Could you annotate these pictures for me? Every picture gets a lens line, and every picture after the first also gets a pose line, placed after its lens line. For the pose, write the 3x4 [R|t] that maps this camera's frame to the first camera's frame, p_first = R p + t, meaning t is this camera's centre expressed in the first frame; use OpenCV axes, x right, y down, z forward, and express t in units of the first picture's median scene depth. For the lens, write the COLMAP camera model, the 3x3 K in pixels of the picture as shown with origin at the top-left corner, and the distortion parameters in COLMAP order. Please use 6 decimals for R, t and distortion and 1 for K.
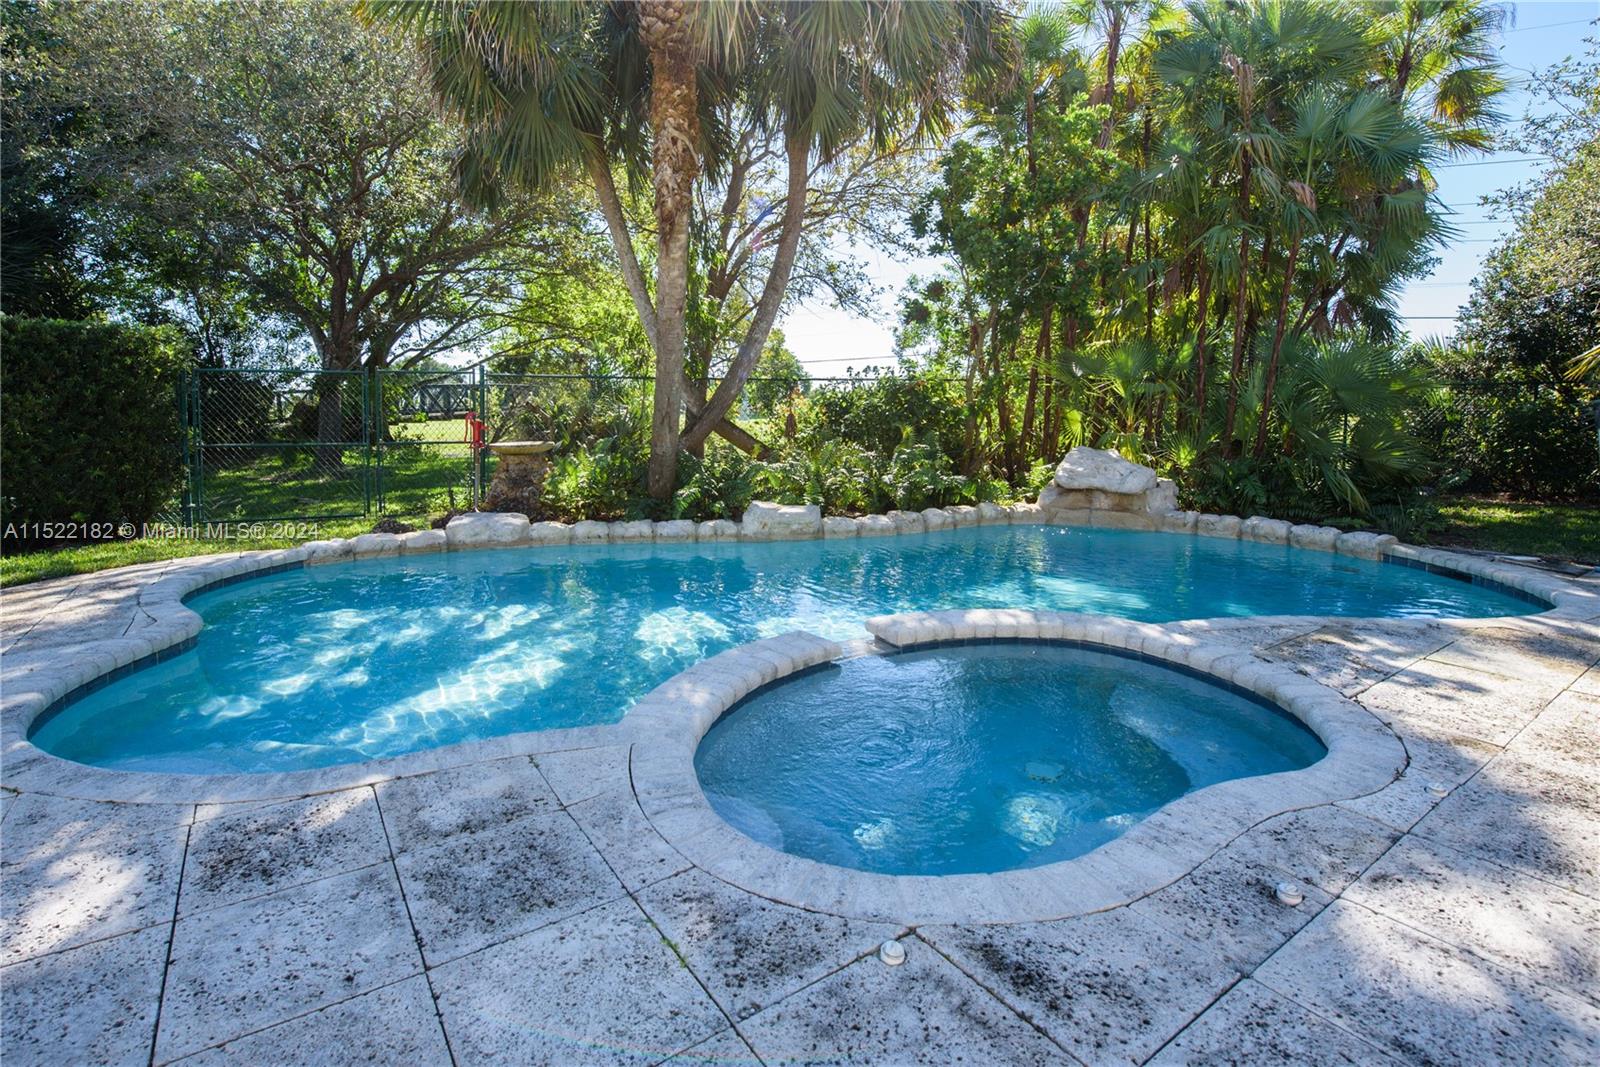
lens RADIAL K [[752.3, 0, 749.9], [0, 752.3, 458.5], [0, 0, 1]] dist [-0.016285, -0.000112]
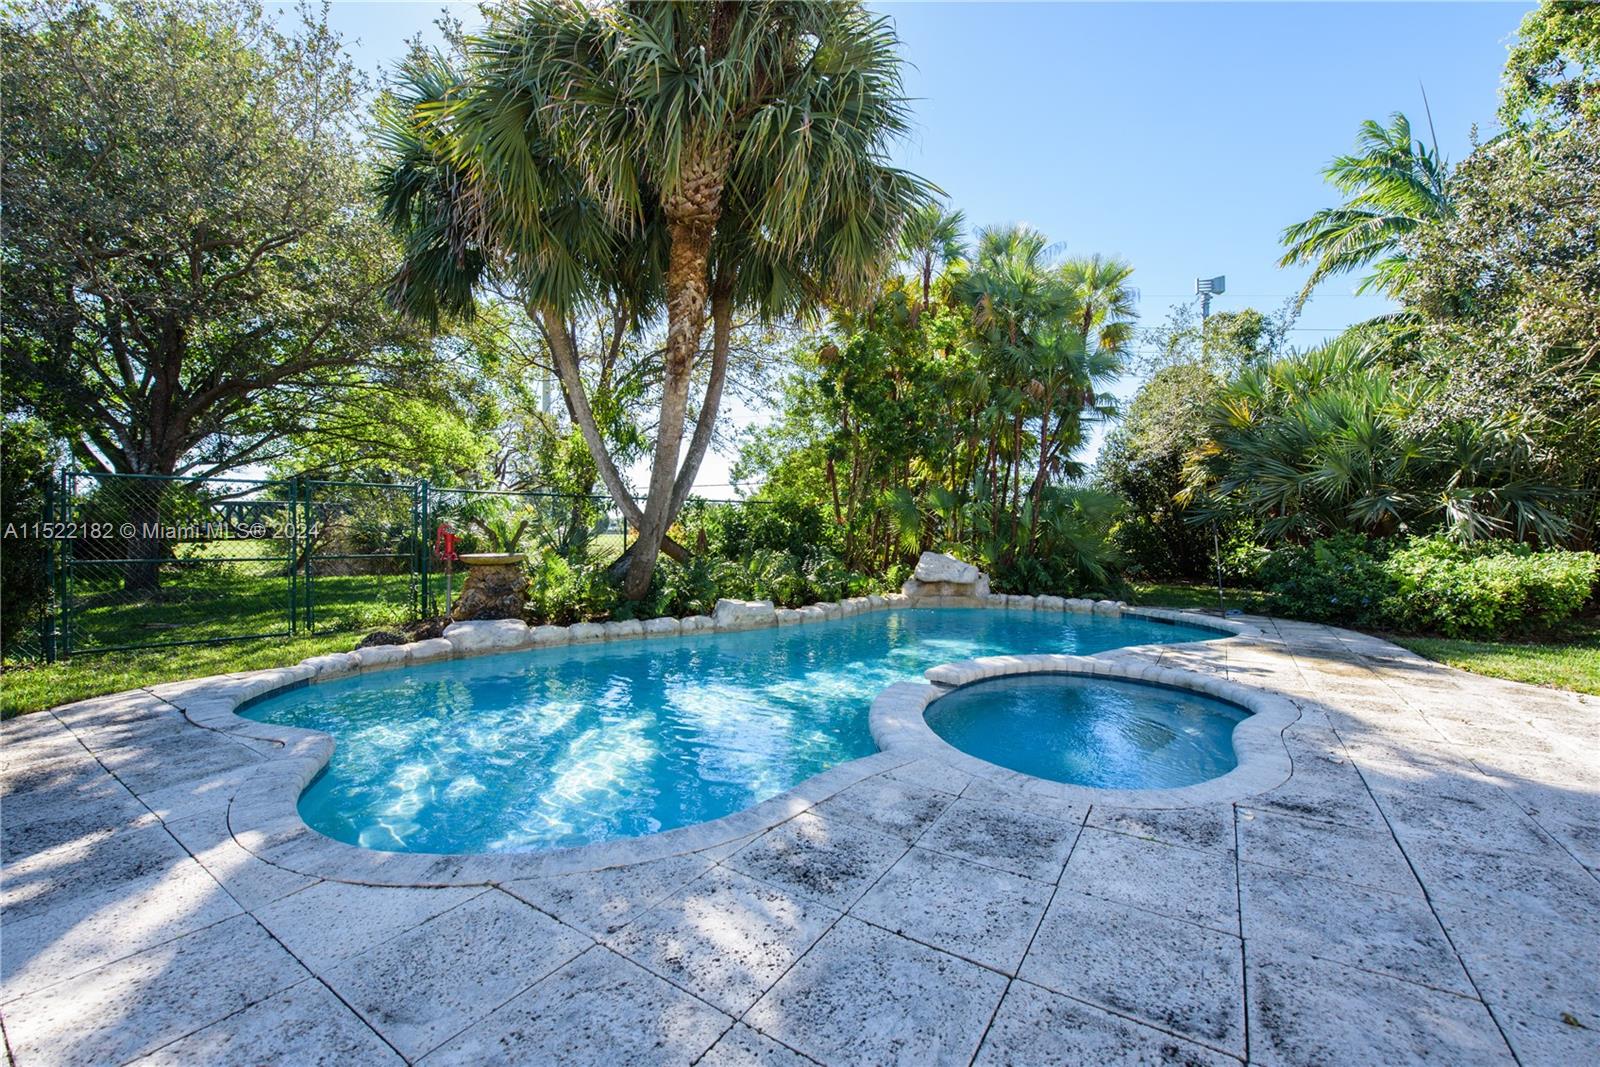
lens RADIAL K [[640.5, 0, 799.0], [0, 640.5, 537.0], [0, 0, 1]] dist [-0.011095, -0.003945]
pose [[0.911301, -0.002469, 0.411733, -0.308676], [0.026461, 0.998266, -0.052581, 0.015063], [-0.410889, 0.058812, 0.909786, 0.010188]]
